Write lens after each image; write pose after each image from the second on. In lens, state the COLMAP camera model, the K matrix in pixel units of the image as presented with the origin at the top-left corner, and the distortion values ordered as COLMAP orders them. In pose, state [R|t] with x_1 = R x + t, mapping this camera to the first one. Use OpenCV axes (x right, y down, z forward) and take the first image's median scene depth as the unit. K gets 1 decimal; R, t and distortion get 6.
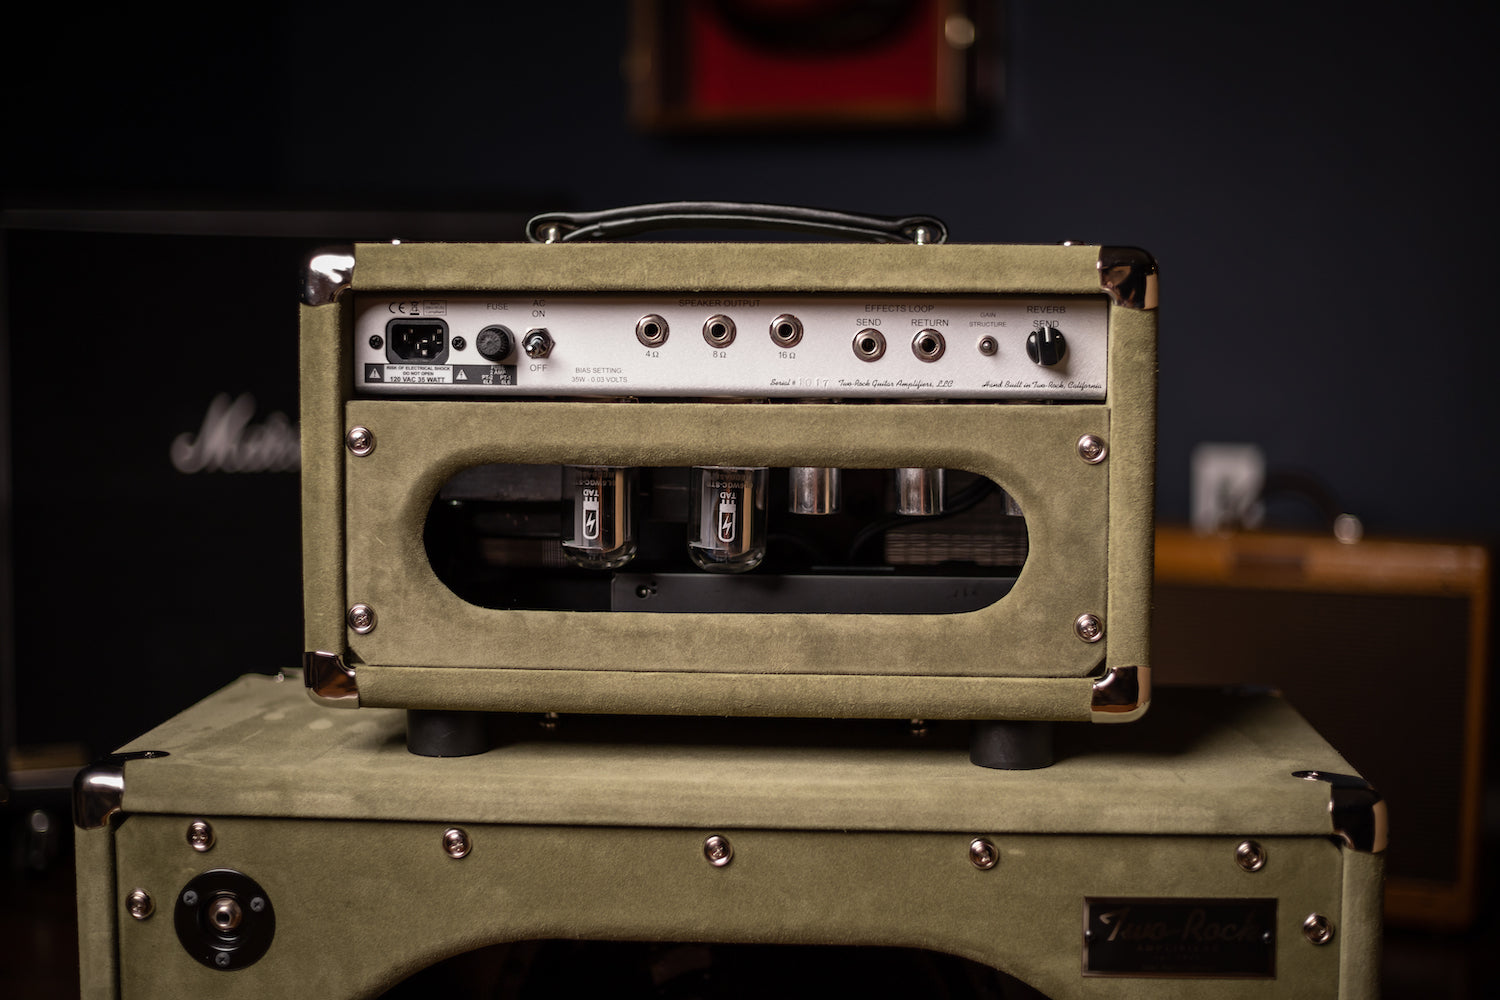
lens RADIAL K [[2264.0, 0, 750.0], [0, 2264.0, 500.0], [0, 0, 1]] dist [-0.135225, 0.015172]
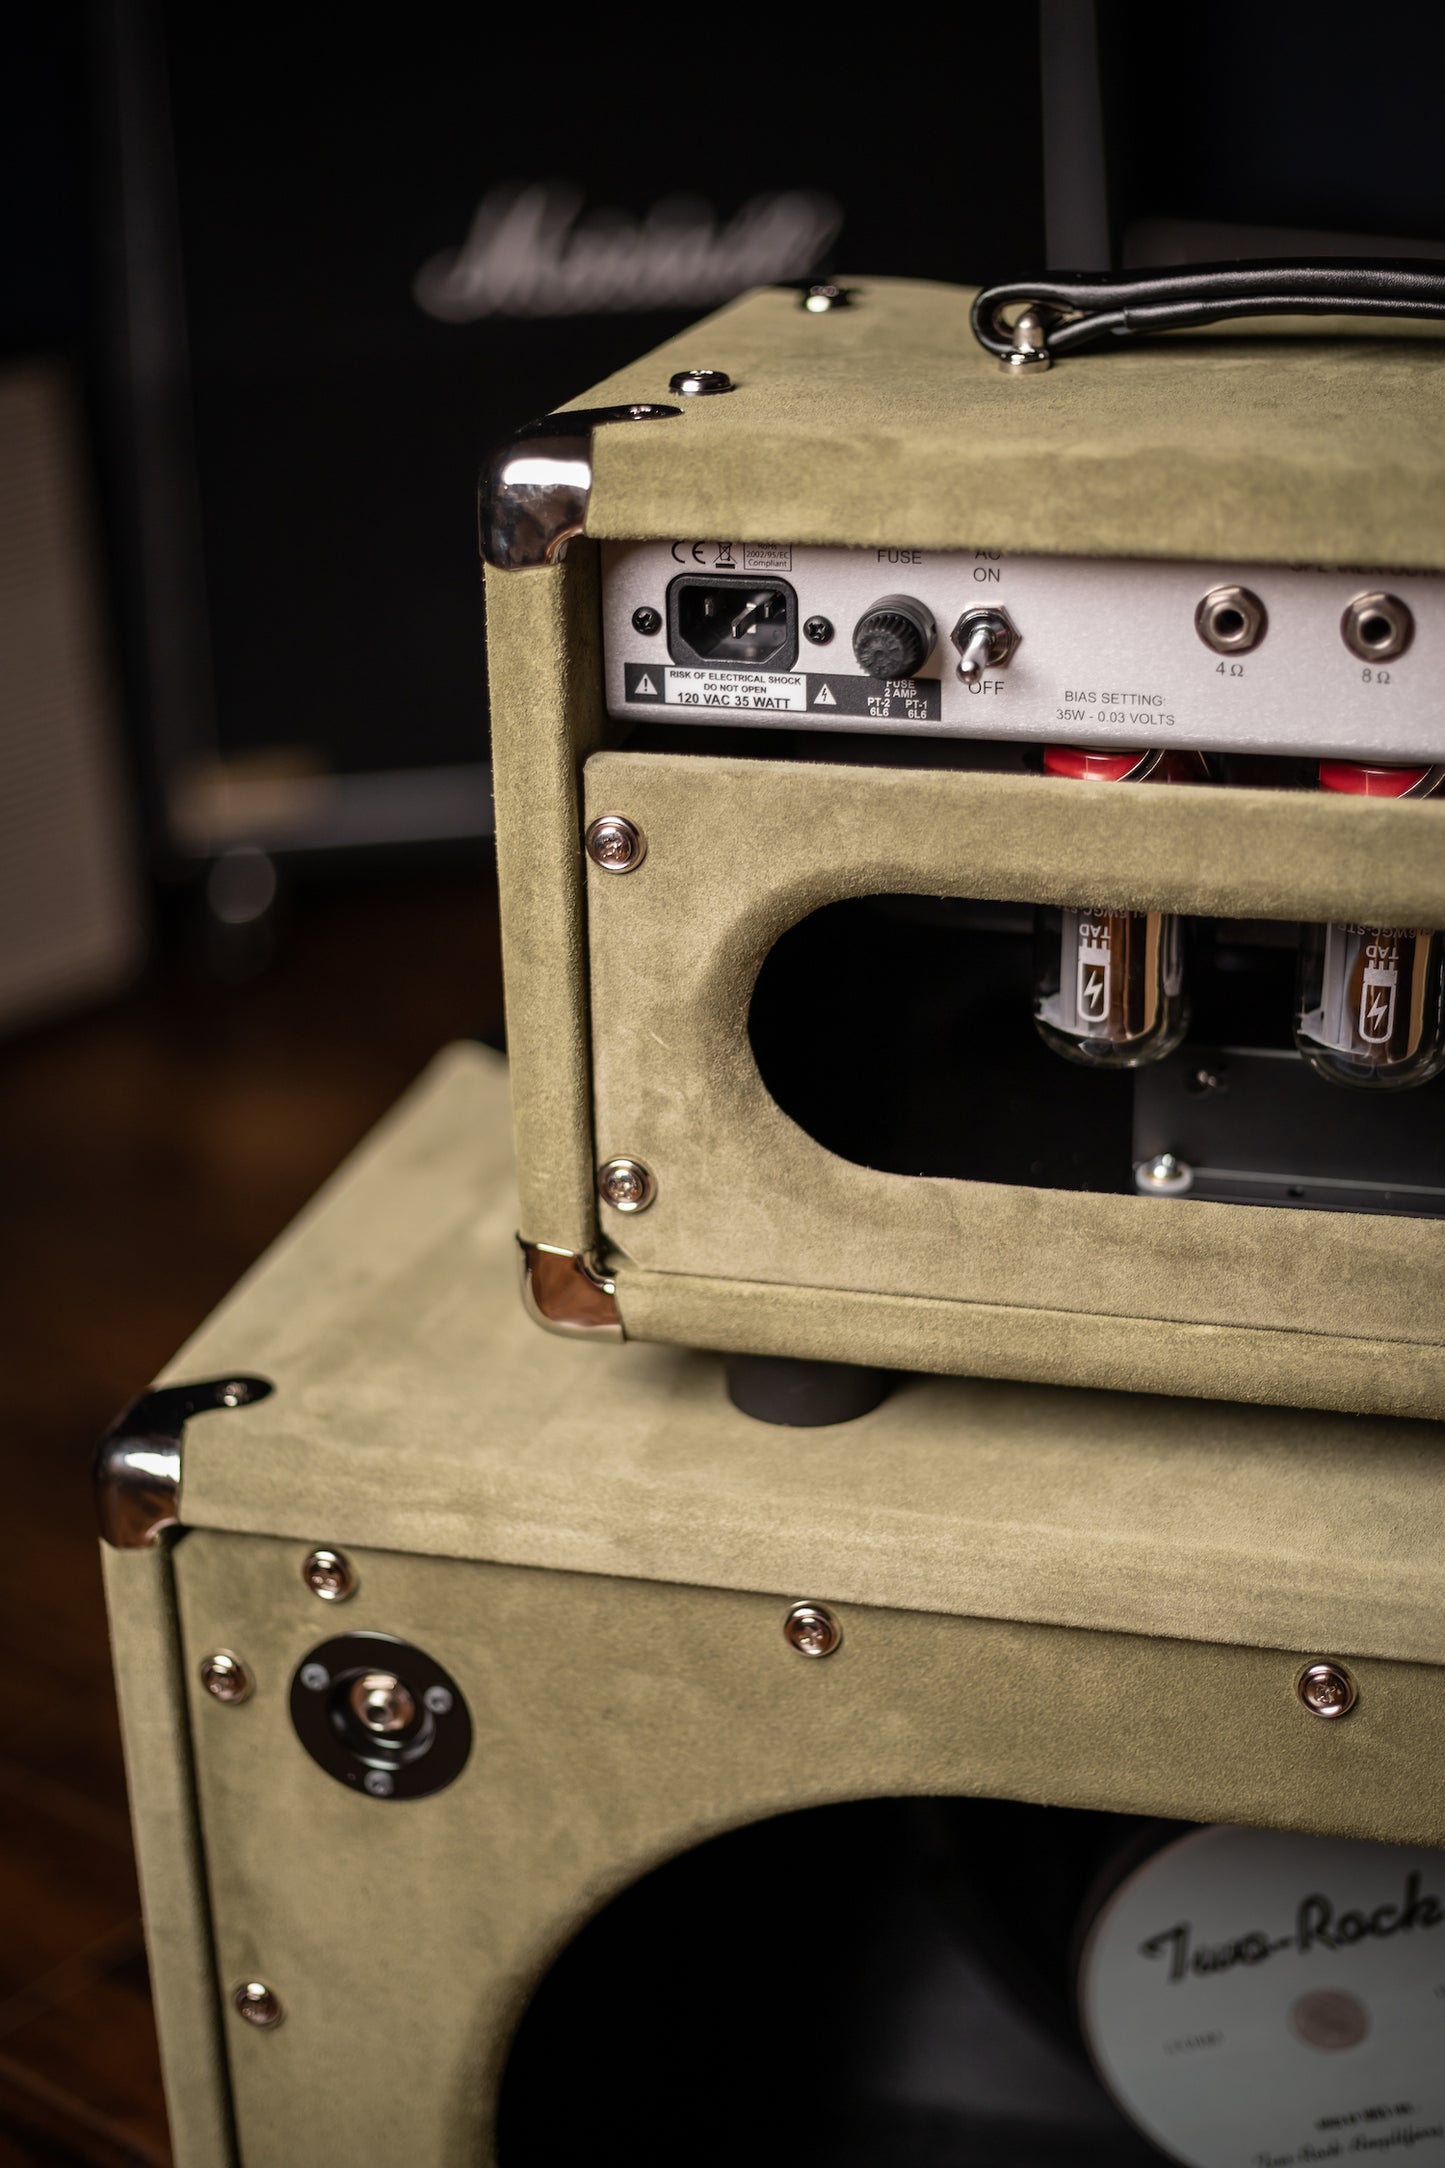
lens RADIAL K [[3354.4, 0, 722.5], [0, 3354.4, 1084.0], [0, 0, 1]] dist [-0.140877, -0.086060]
pose [[0.980870, 0.045650, -0.189238, -0.012143], [0.012609, 0.955174, 0.295777, -0.189172], [0.194257, -0.292505, 0.936325, 0.318404]]
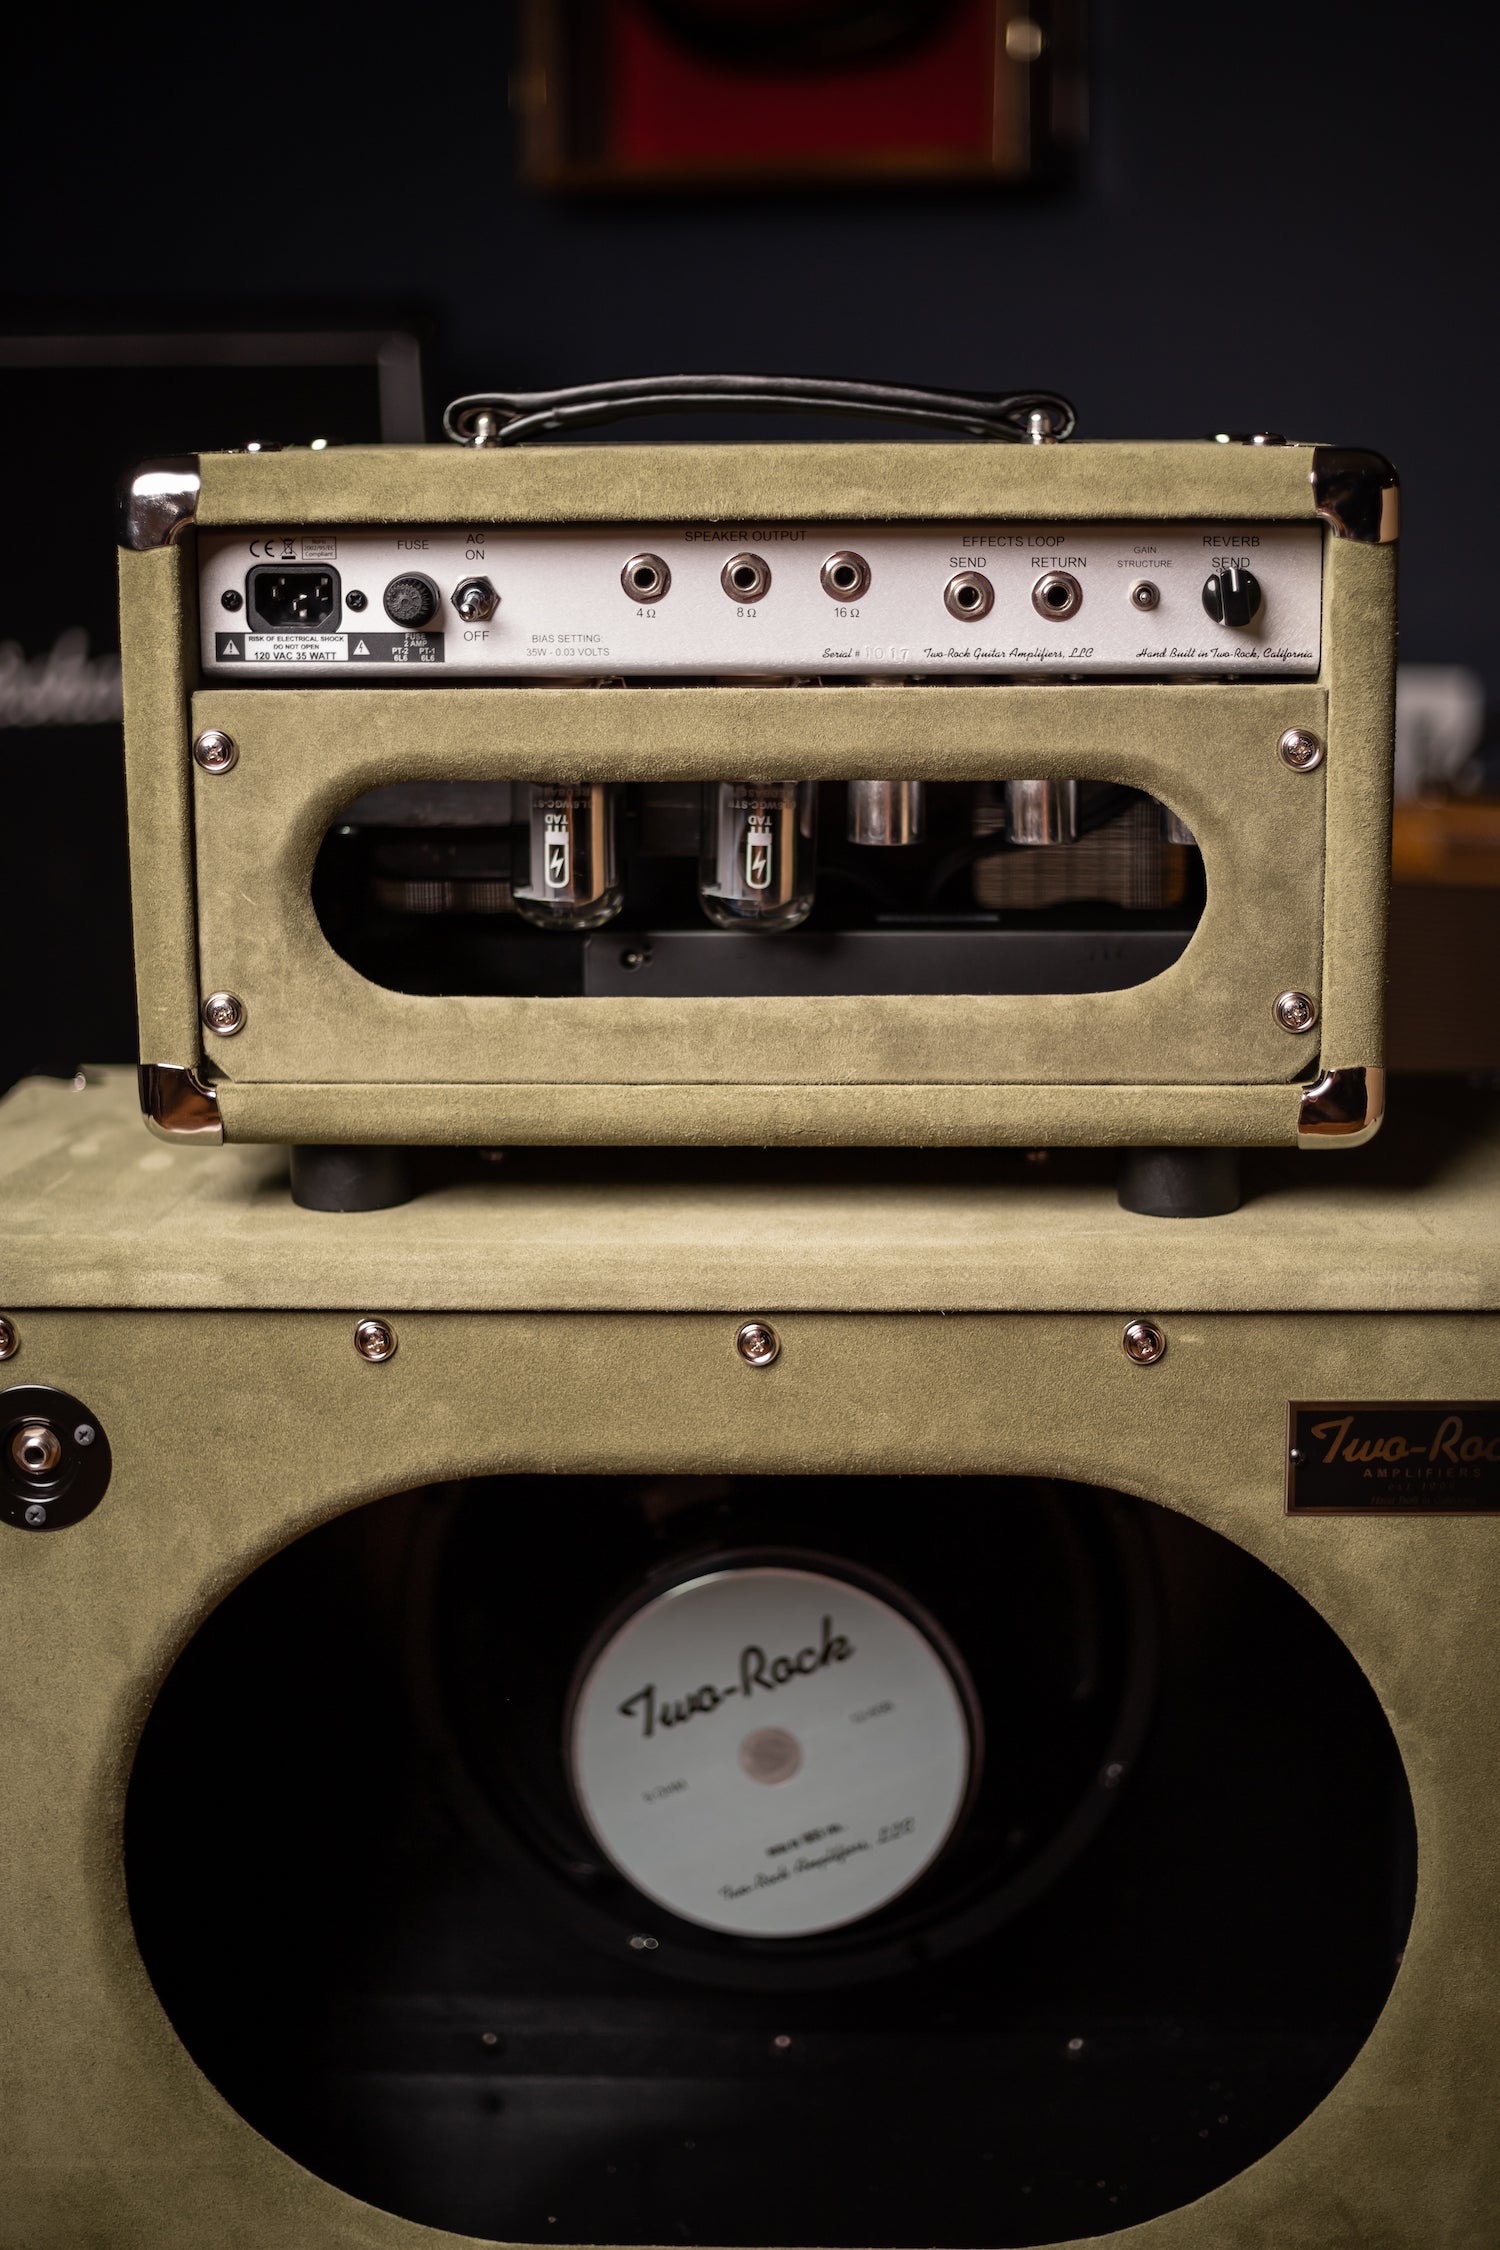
lens RADIAL K [[3396.0, 0, 750.0], [0, 3396.0, 1125.0], [0, 0, 1]] dist [-0.135225, 0.015172]
pose [[0.999599, -0.017073, 0.022592, -0.038100], [0.014225, 0.992586, 0.120710, -0.034941], [-0.024485, -0.120340, 0.992431, -0.017154]]
